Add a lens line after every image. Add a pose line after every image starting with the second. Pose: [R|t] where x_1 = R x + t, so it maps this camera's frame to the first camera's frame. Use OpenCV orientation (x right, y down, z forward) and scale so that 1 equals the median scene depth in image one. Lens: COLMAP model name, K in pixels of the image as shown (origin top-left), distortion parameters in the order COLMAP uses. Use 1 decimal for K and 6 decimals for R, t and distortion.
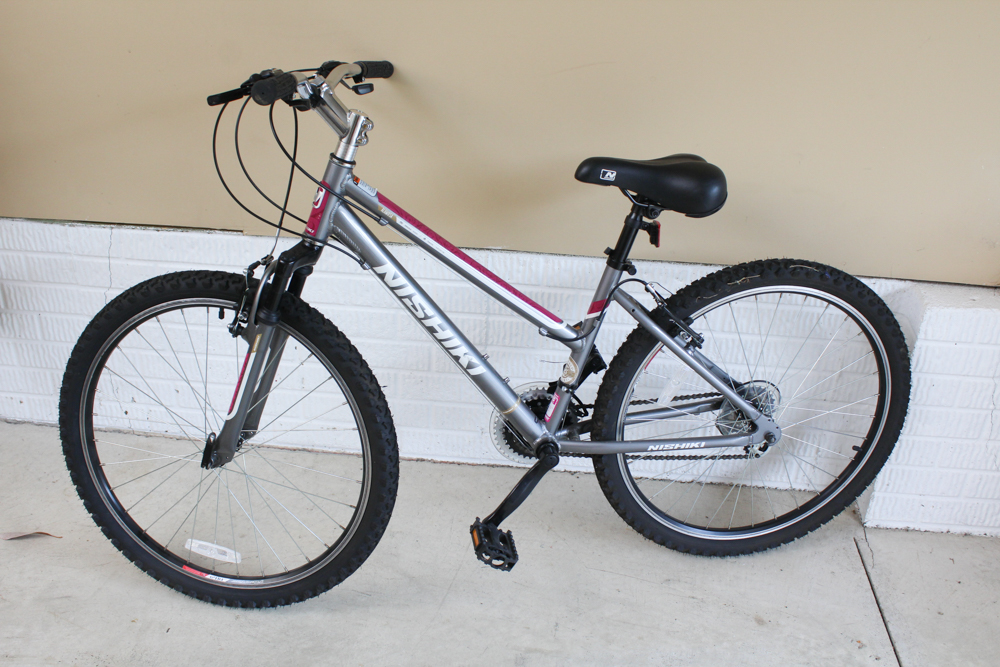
lens RADIAL K [[967.6, 0, 494.3], [0, 967.6, 333.6], [0, 0, 1]] dist [-0.099629, 0.000000]
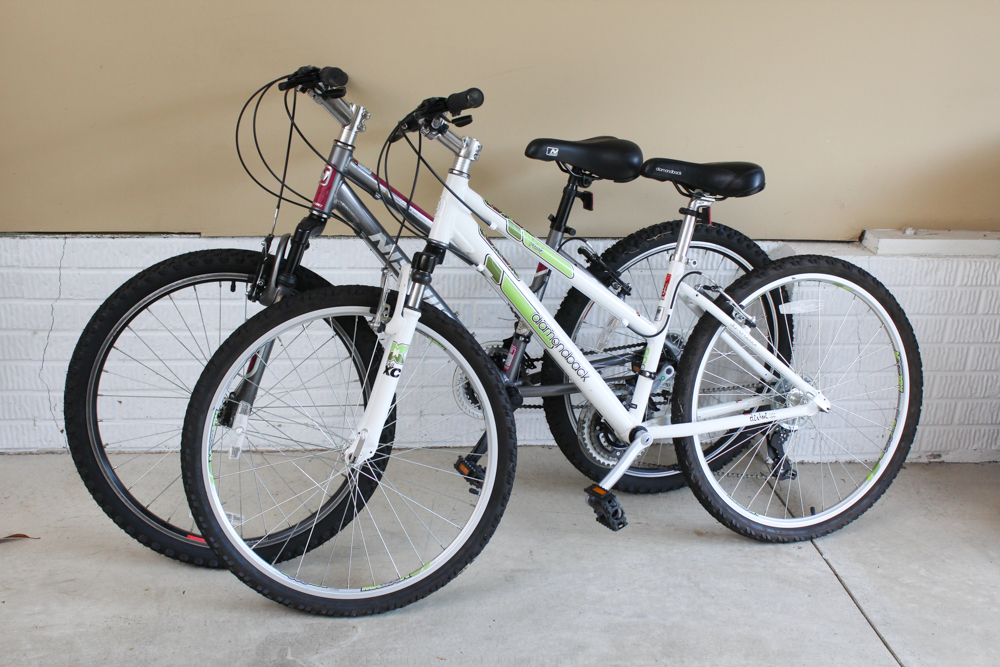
lens RADIAL K [[1229.8, 0, 479.6], [0, 1229.8, 341.1], [0, 0, 1]] dist [-0.066710, 0.000000]
pose [[0.972262, -0.071261, 0.222775, -0.310198], [0.095203, 0.990559, -0.098638, 0.202734], [-0.213643, 0.117111, 0.969867, -0.435021]]
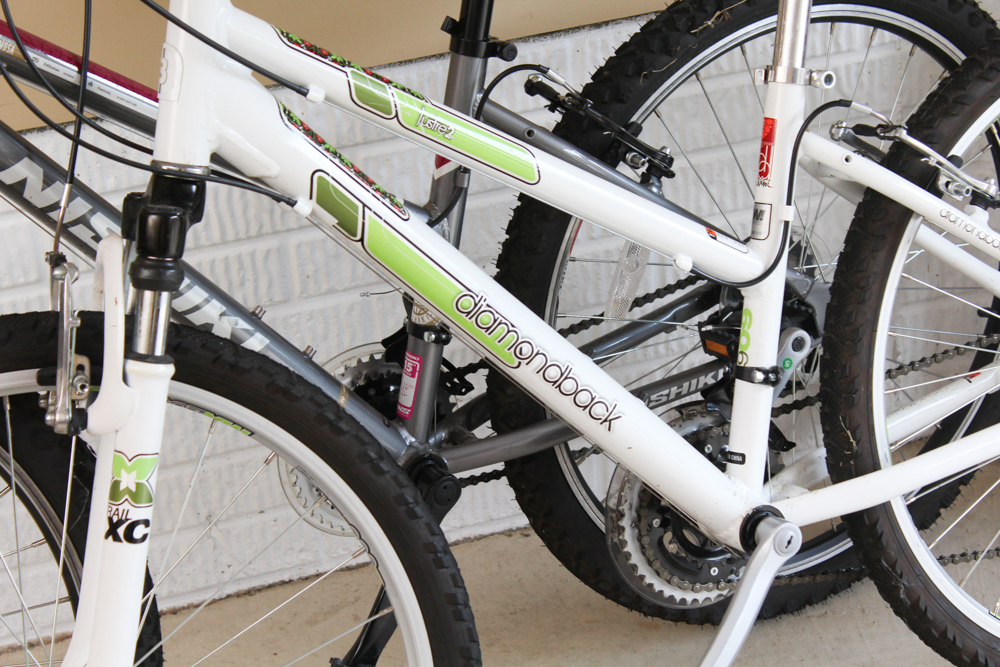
lens RADIAL K [[2372.0, 0, 469.9], [0, 2372.0, 330.8], [0, 0, 1]] dist [0.086133, 0.000000]
pose [[0.920653, -0.270681, 0.281300, -0.232674], [0.278576, 0.960335, 0.012345, 0.045727], [-0.273484, 0.066997, 0.959540, -0.108309]]
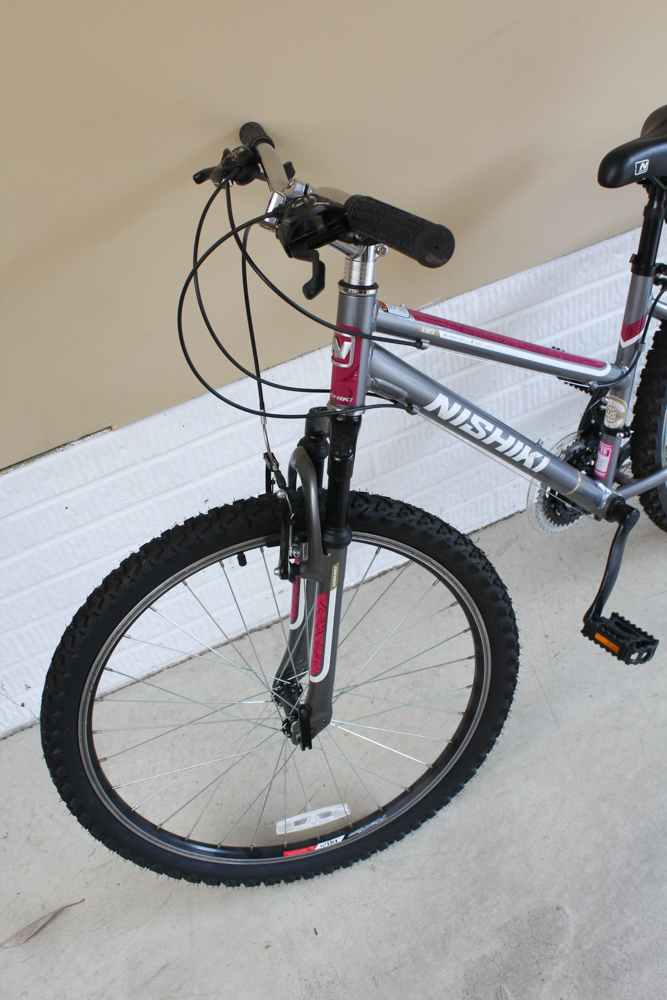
lens RADIAL K [[967.6, 0, 344.1], [0, 967.6, 511.2], [0, 0, 1]] dist [-0.099629, 0.000000]
pose [[0.858268, -0.458965, 0.229622, -0.348047], [0.395441, 0.876628, 0.274133, -0.204077], [-0.327110, -0.144478, 0.933876, 0.305273]]
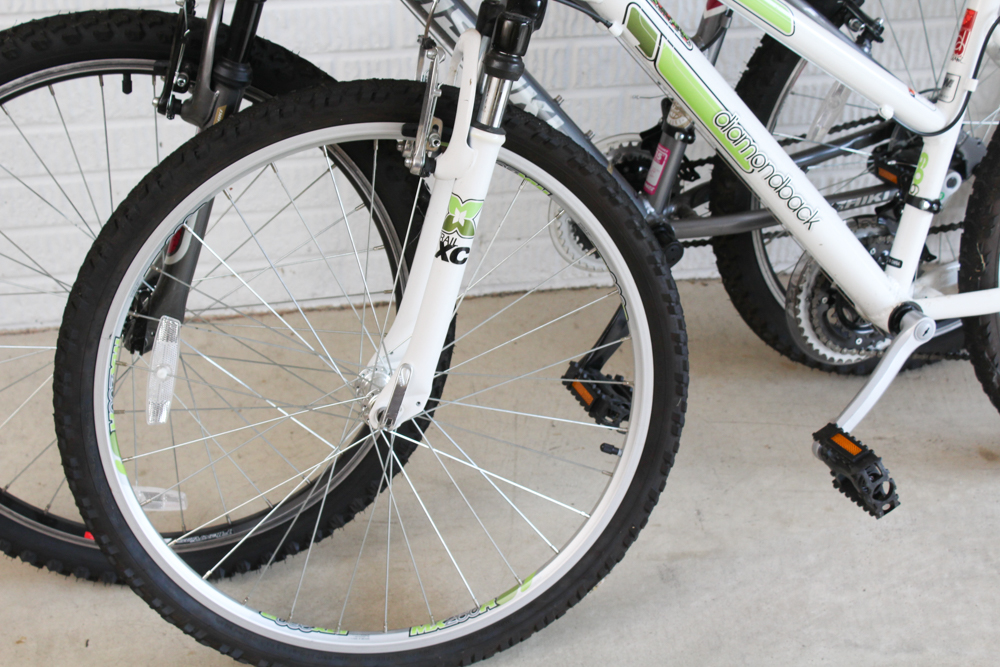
lens RADIAL K [[1657.3, 0, 479.8], [0, 1657.3, 338.6], [0, 0, 1]] dist [-0.005973, 0.000000]
pose [[0.969019, -0.159972, 0.188177, -0.274454], [0.133897, 0.980475, 0.144016, 0.014023], [-0.207542, -0.114358, 0.971519, -0.024757]]
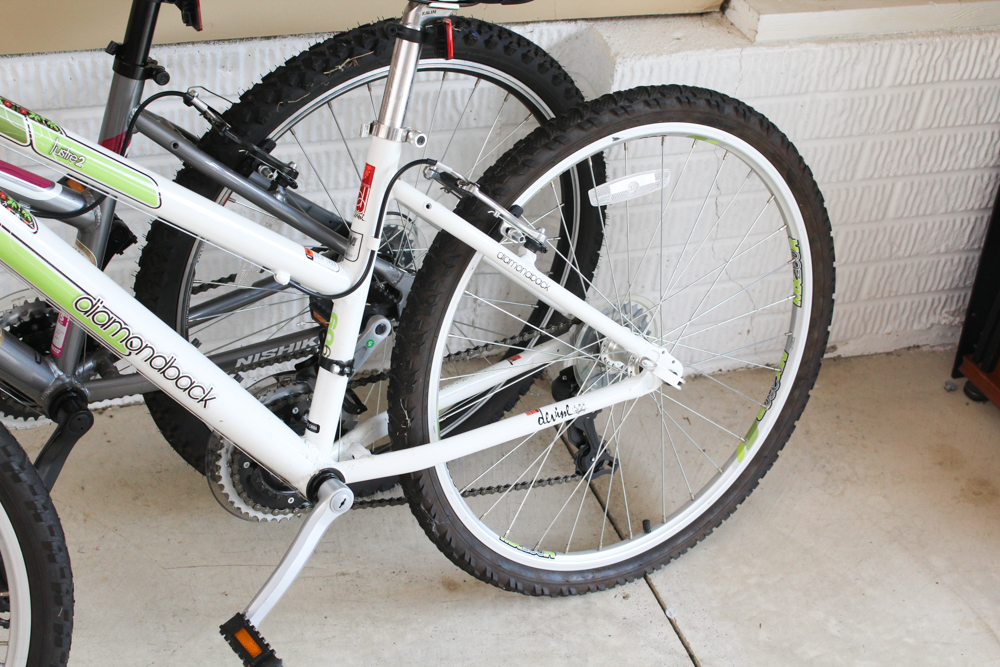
lens RADIAL K [[1438.8, 0, 477.1], [0, 1438.8, 342.1], [0, 0, 1]] dist [-0.047644, 0.000000]
pose [[0.906207, -0.209060, 0.367536, -0.030946], [0.142193, 0.969270, 0.200741, -0.054315], [-0.398208, -0.129652, 0.908086, 0.132672]]
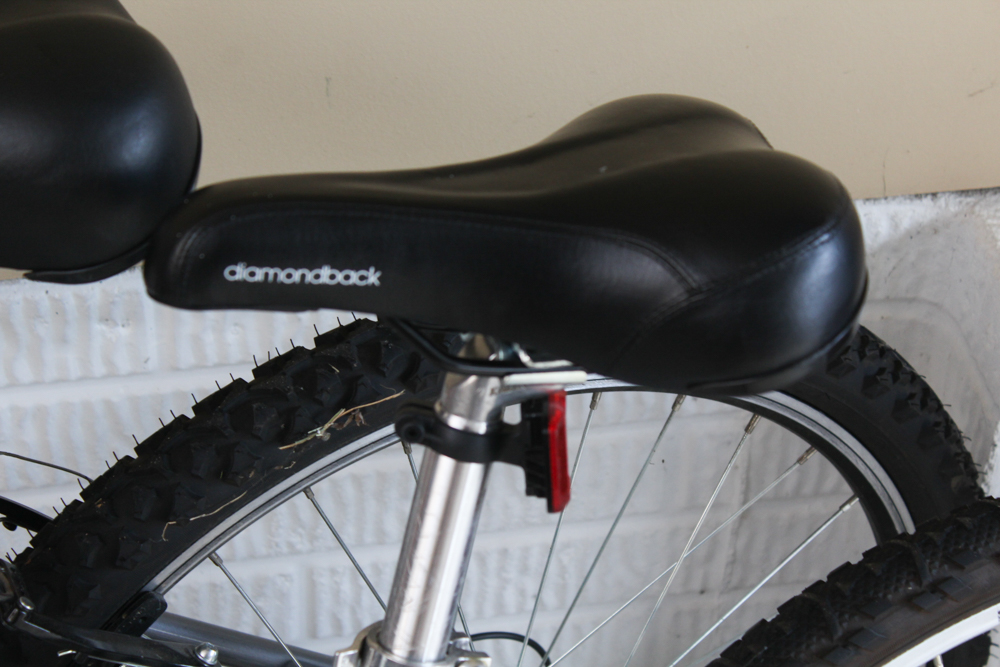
lens RADIAL K [[2372.0, 0, 485.0], [0, 2372.0, 315.0], [0, 0, 1]] dist [0.086133, 0.000000]
pose [[0.954607, -0.182403, 0.235489, 0.153534], [0.138941, 0.971974, 0.189637, -0.186725], [-0.263480, -0.148310, 0.953196, 0.409245]]
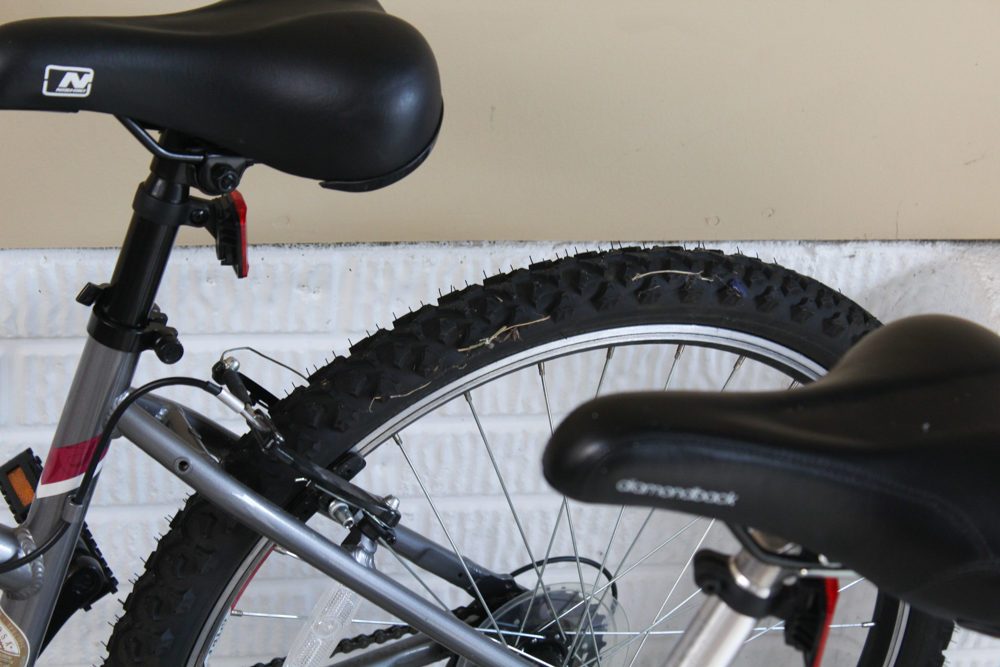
lens RADIAL K [[2372.0, 0, 480.7], [0, 2372.0, 314.5], [0, 0, 1]] dist [0.086133, 0.000000]
pose [[0.961728, -0.094904, 0.257046, 0.037537], [0.070963, 0.992364, 0.100884, -0.143999], [-0.264658, -0.078782, 0.961119, 0.196993]]
